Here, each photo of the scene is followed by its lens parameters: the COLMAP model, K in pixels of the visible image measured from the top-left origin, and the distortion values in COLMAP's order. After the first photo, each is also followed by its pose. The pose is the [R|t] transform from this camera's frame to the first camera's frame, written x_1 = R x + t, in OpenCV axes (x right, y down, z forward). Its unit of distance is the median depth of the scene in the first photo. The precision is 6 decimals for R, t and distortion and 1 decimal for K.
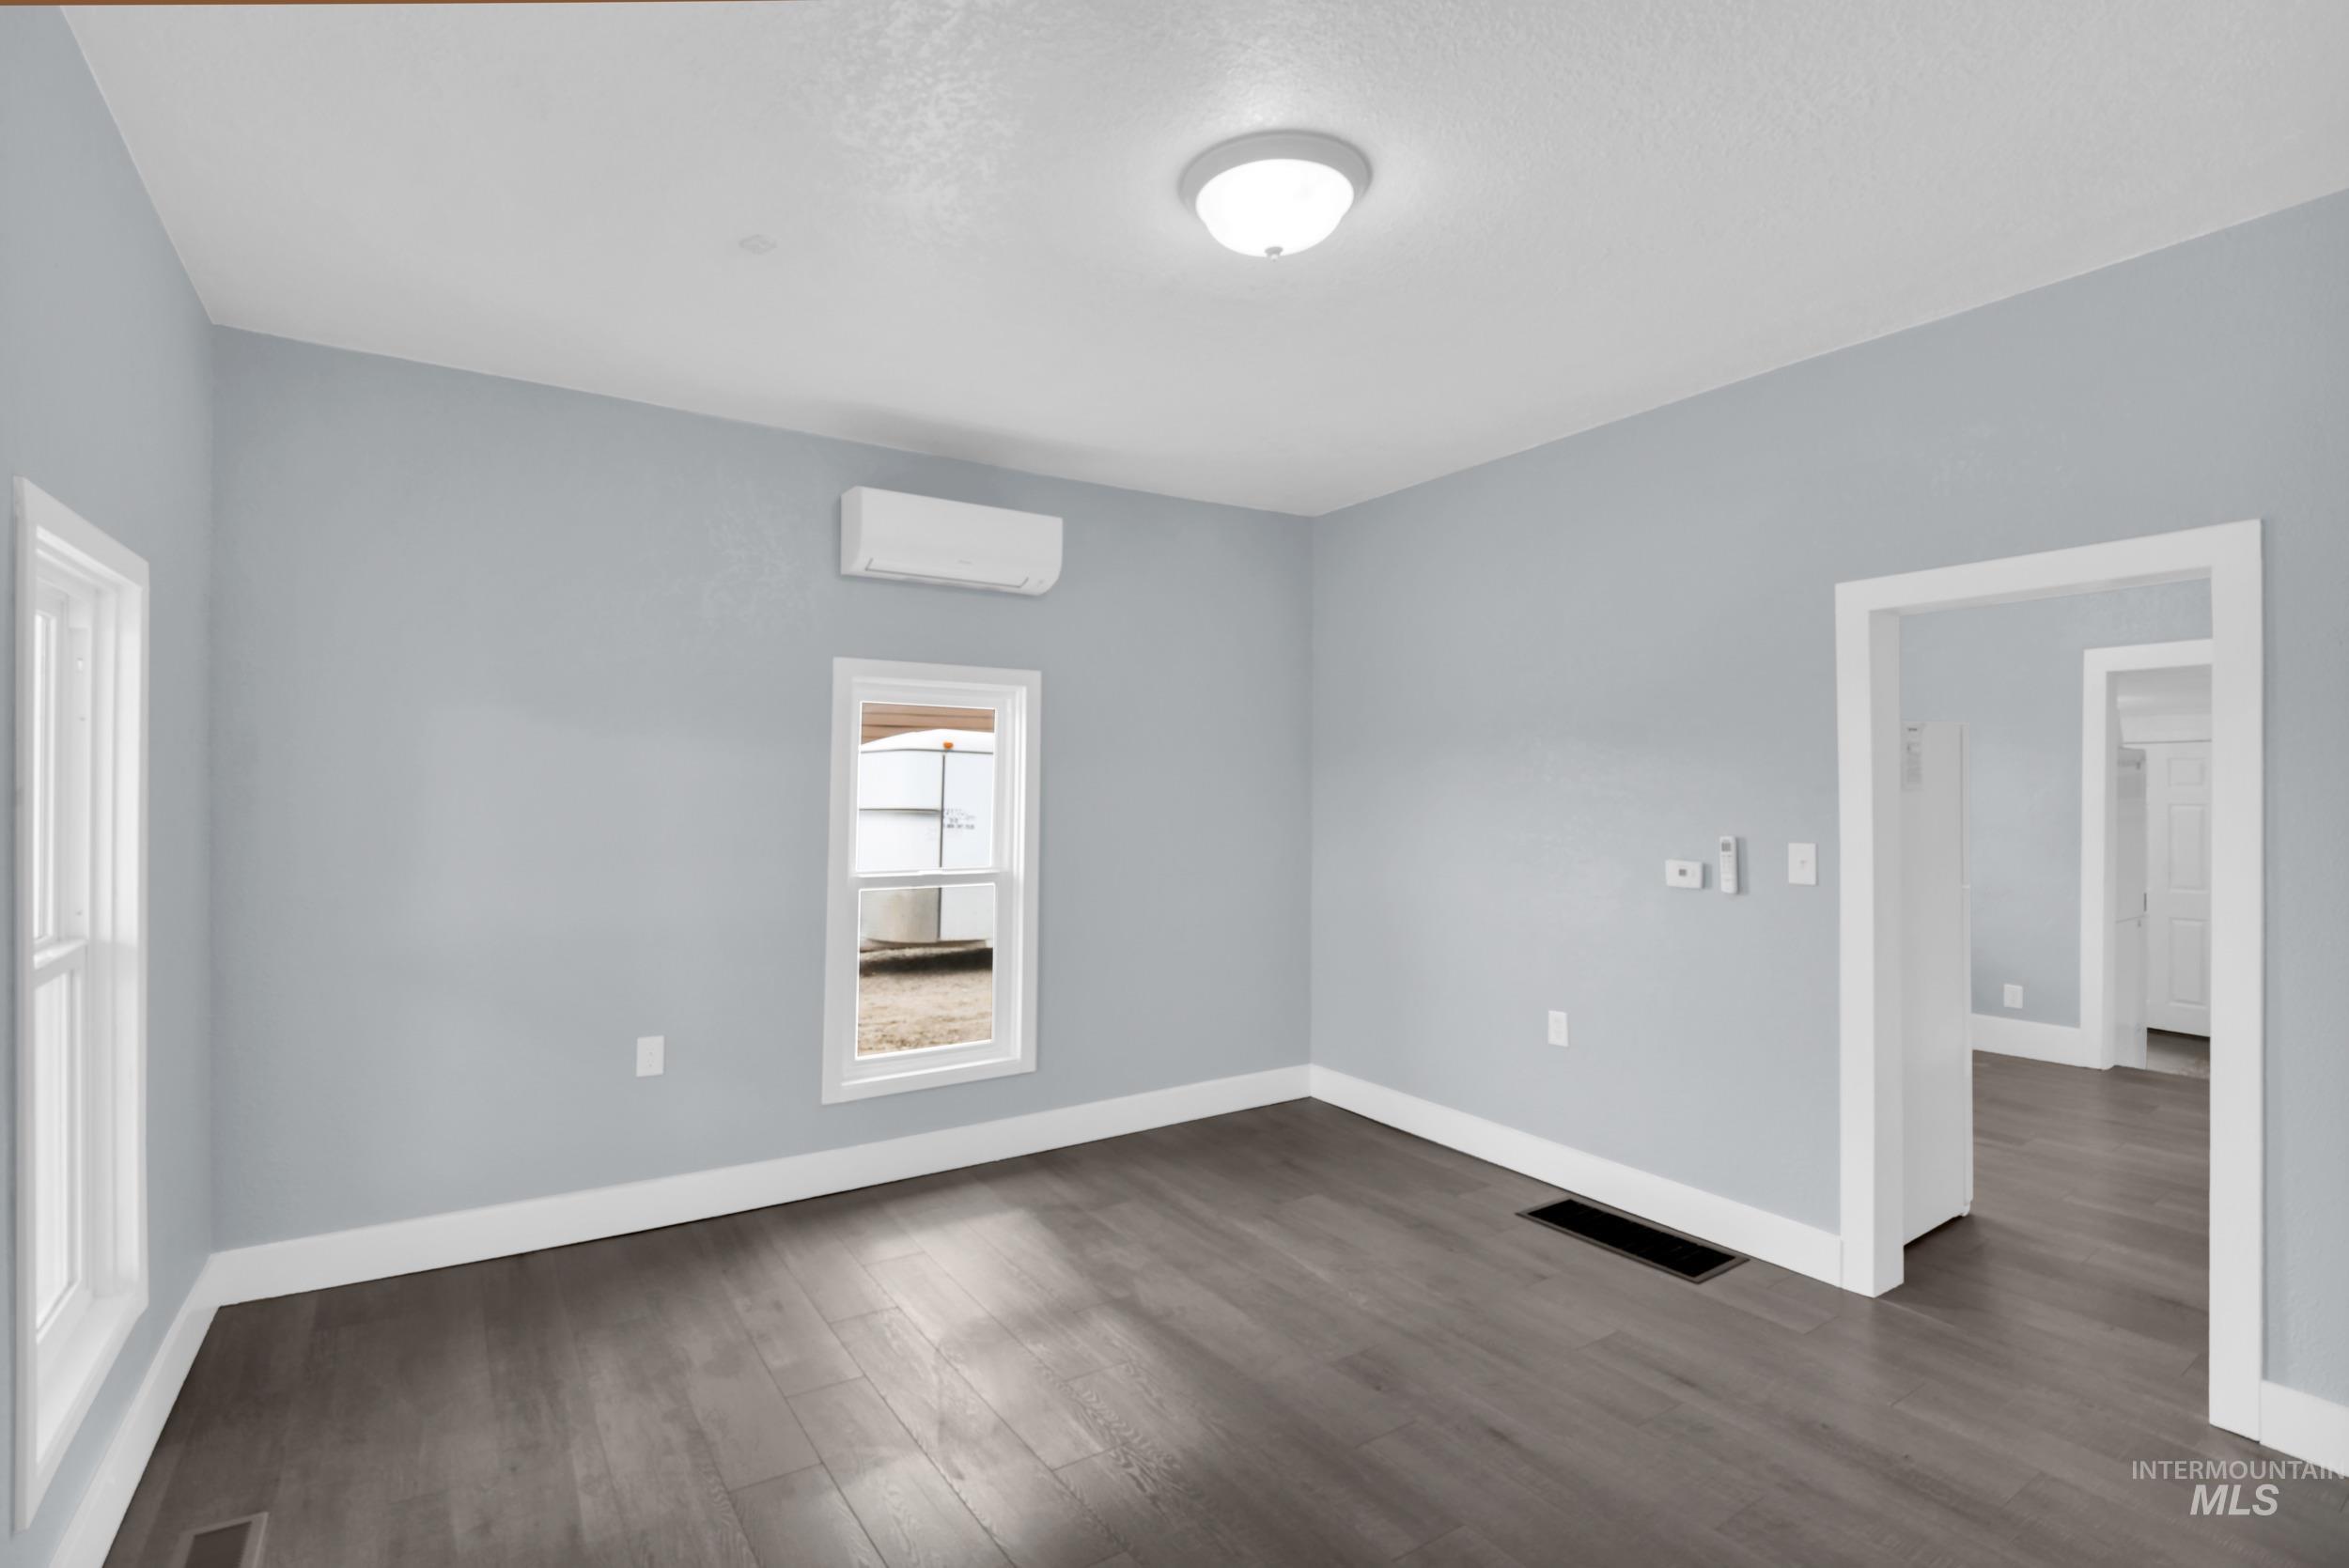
lens RADIAL K [[1106.8, 0, 1136.7], [0, 1106.8, 784.3], [0, 0, 1]] dist [-0.003471, -0.000662]
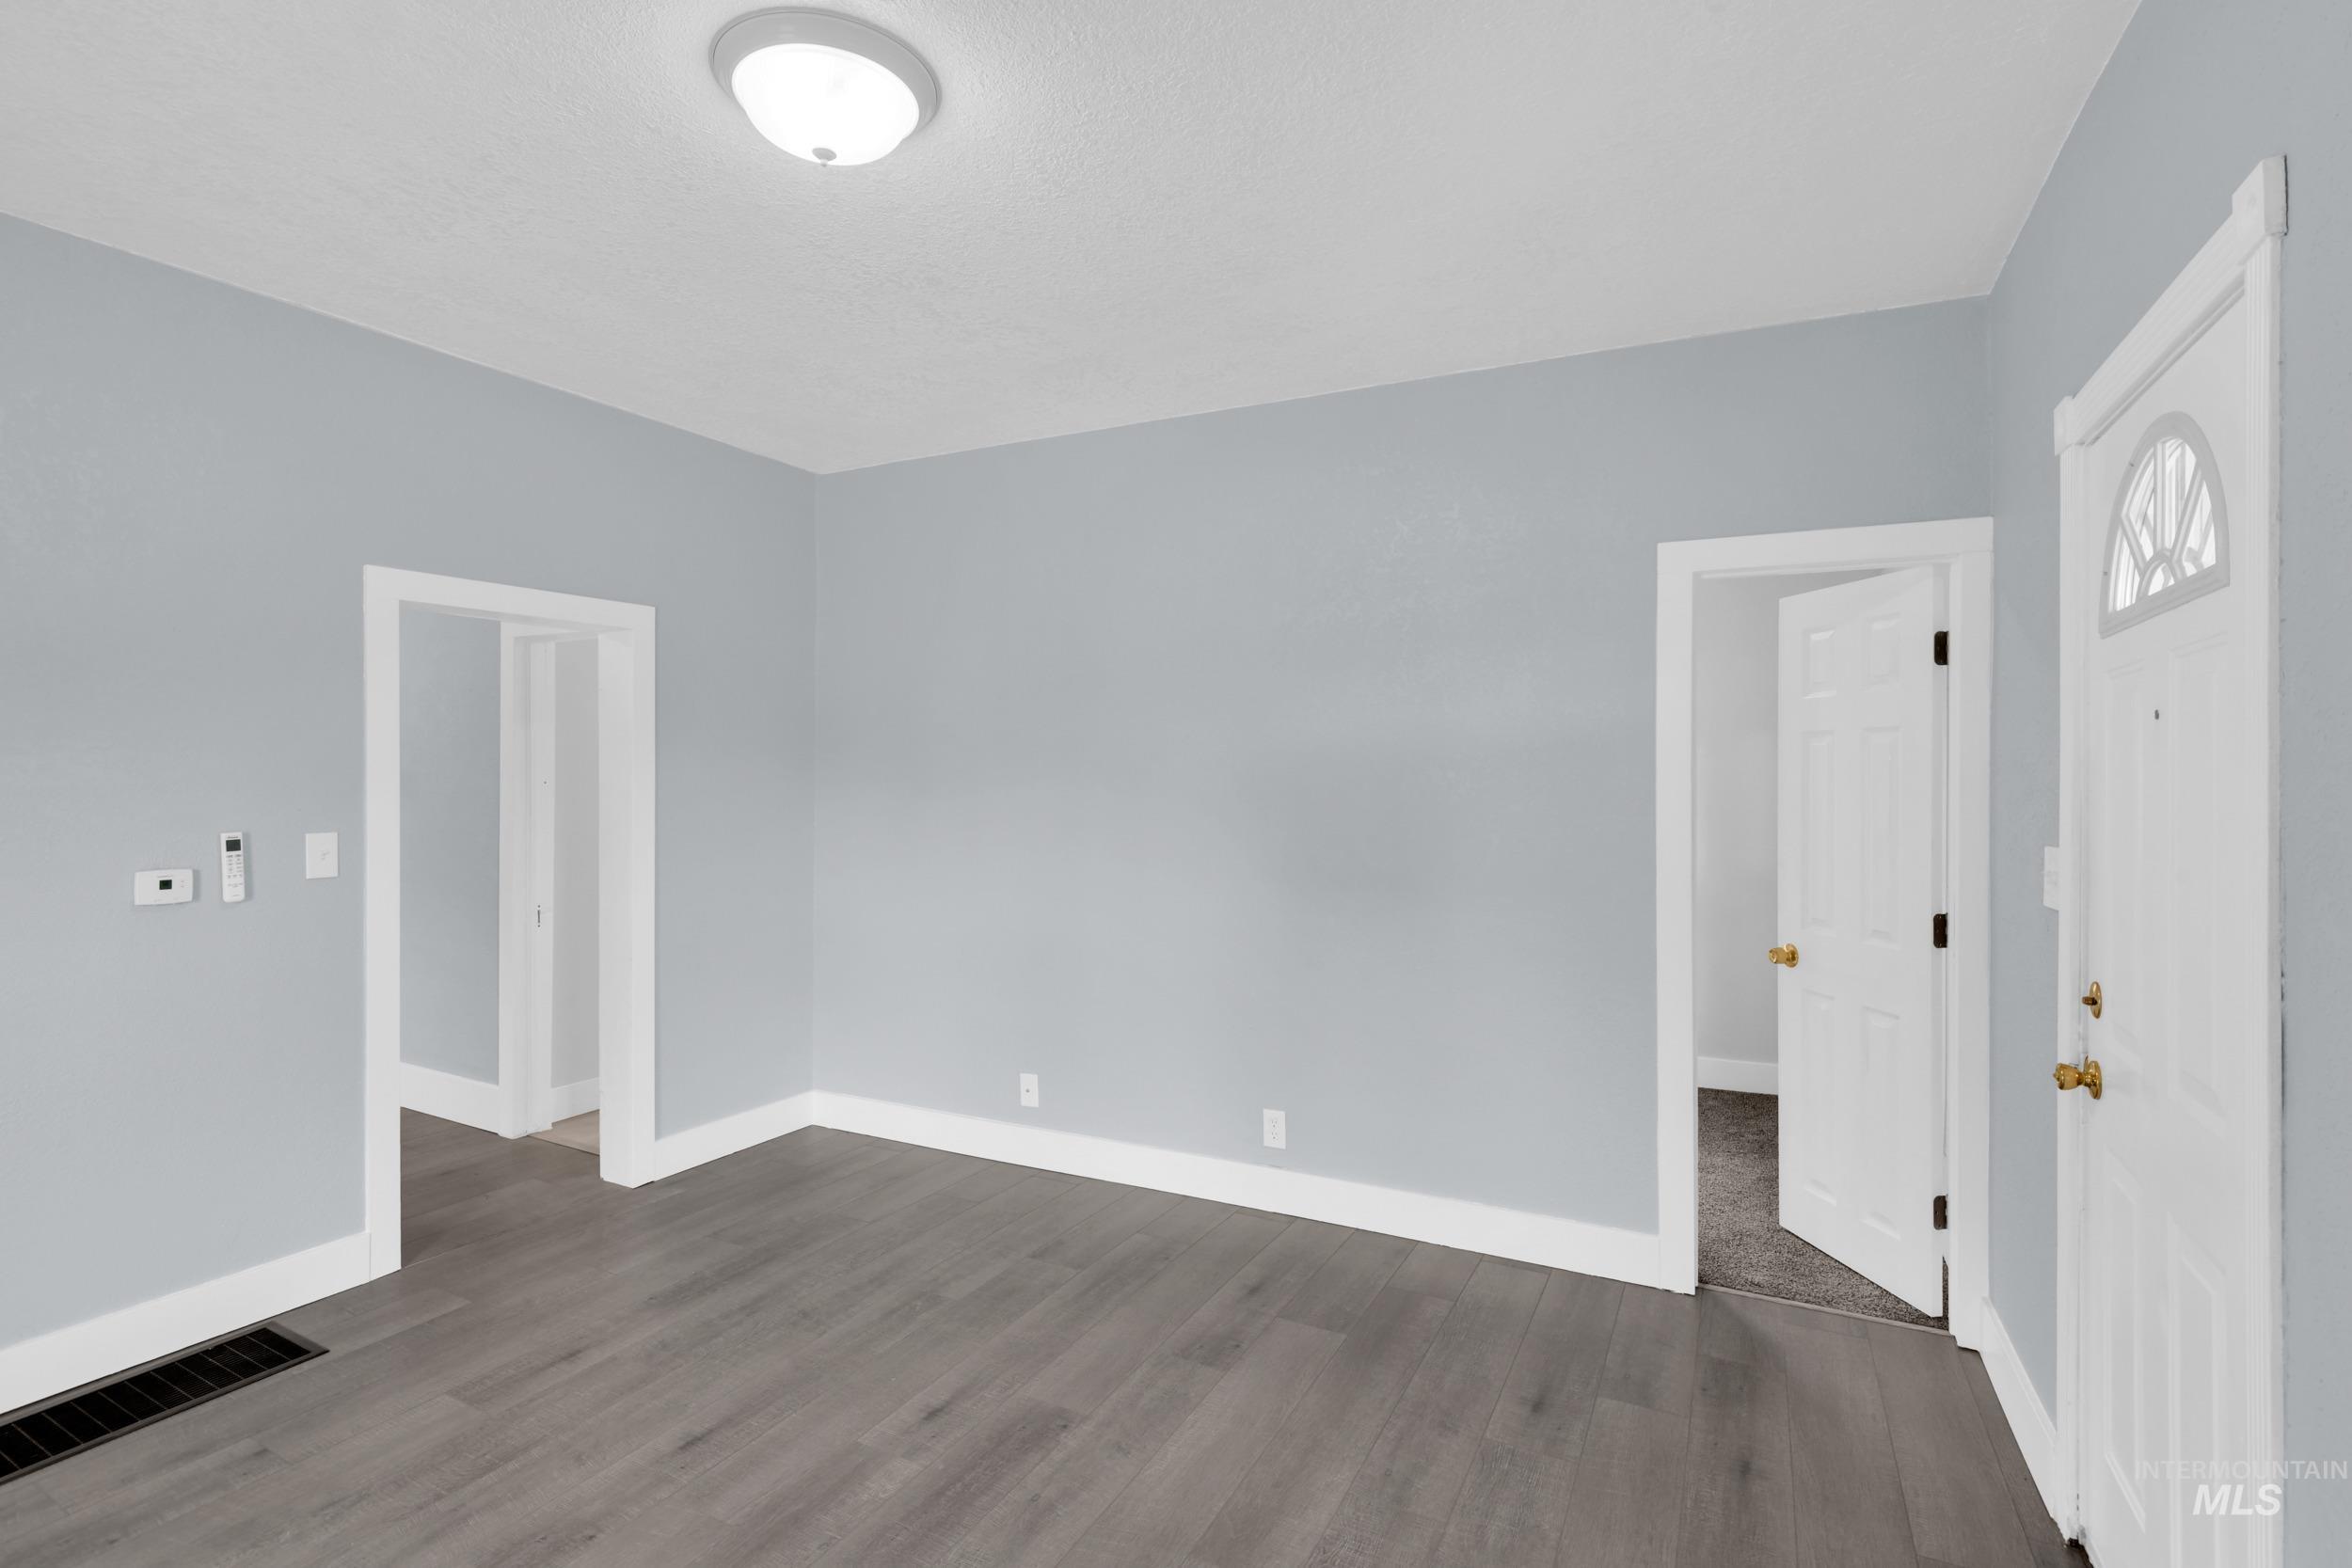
lens RADIAL K [[1108.2, 0, 1137.0], [0, 1108.2, 774.4], [0, 0, 1]] dist [-0.003471, -0.000662]
pose [[-0.465443, -0.002536, 0.885074, -0.562383], [-0.005647, 0.999984, -0.000104, 0.000161], [-0.885060, -0.005047, -0.465450, 0.874953]]
